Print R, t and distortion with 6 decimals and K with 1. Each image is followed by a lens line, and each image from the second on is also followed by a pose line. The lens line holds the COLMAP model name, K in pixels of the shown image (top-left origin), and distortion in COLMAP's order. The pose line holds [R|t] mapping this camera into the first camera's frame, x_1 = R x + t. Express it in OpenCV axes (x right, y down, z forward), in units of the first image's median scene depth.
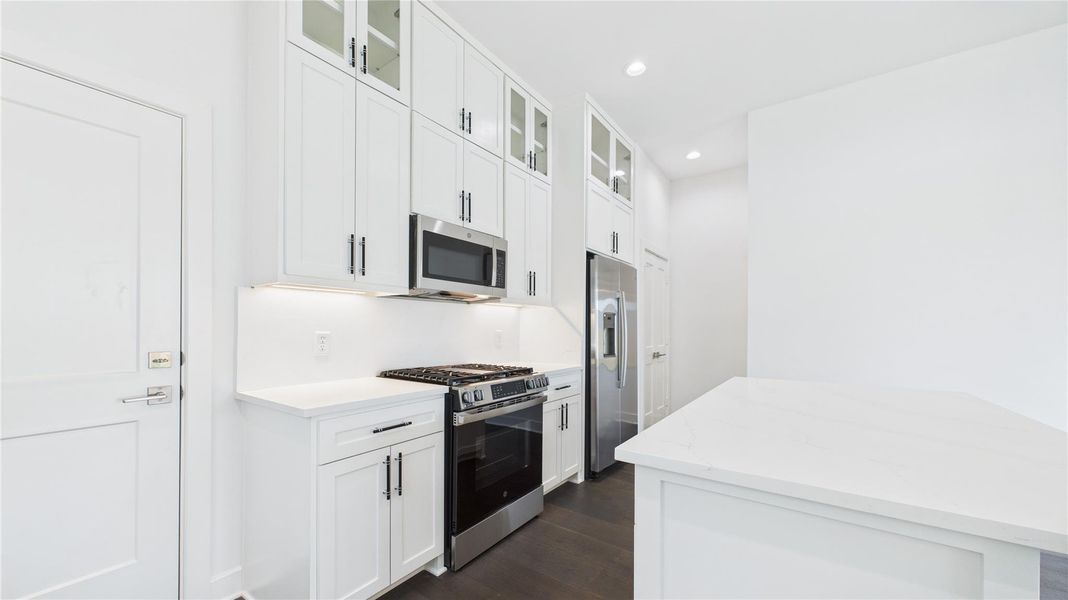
lens RADIAL K [[390.9, 0, 534.3], [0, 390.9, 324.7], [0, 0, 1]] dist [0.001364, -0.000212]
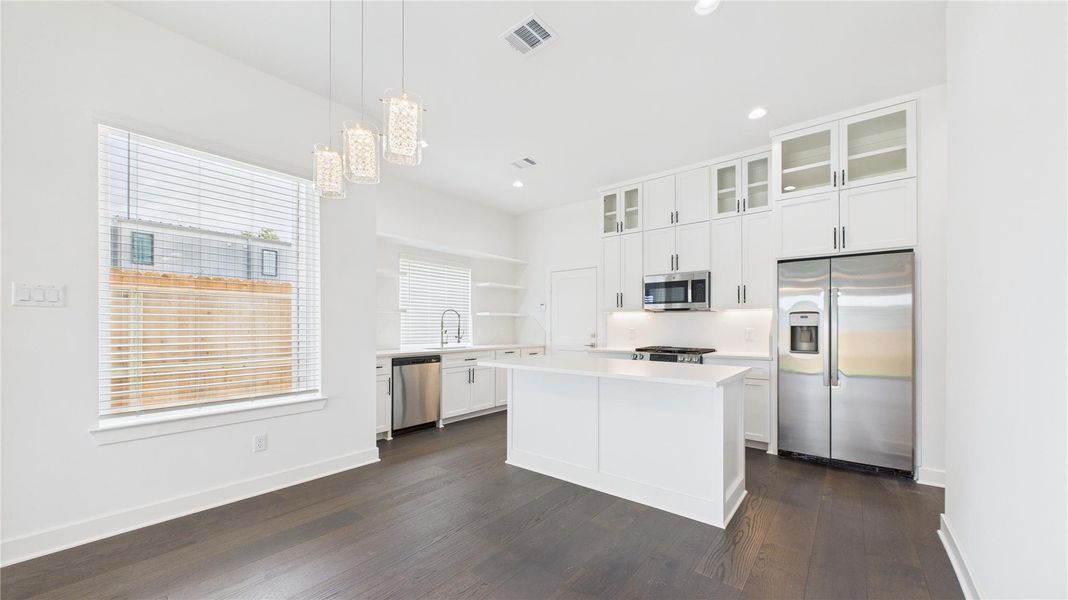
lens RADIAL K [[390.9, 0, 534.3], [0, 390.9, 324.7], [0, 0, 1]] dist [0.001364, -0.000212]
pose [[-0.067660, -0.012528, -0.997630, 1.705237], [0.004348, 0.999908, -0.012852, 0.019400], [0.997699, -0.005207, -0.067600, 0.439010]]
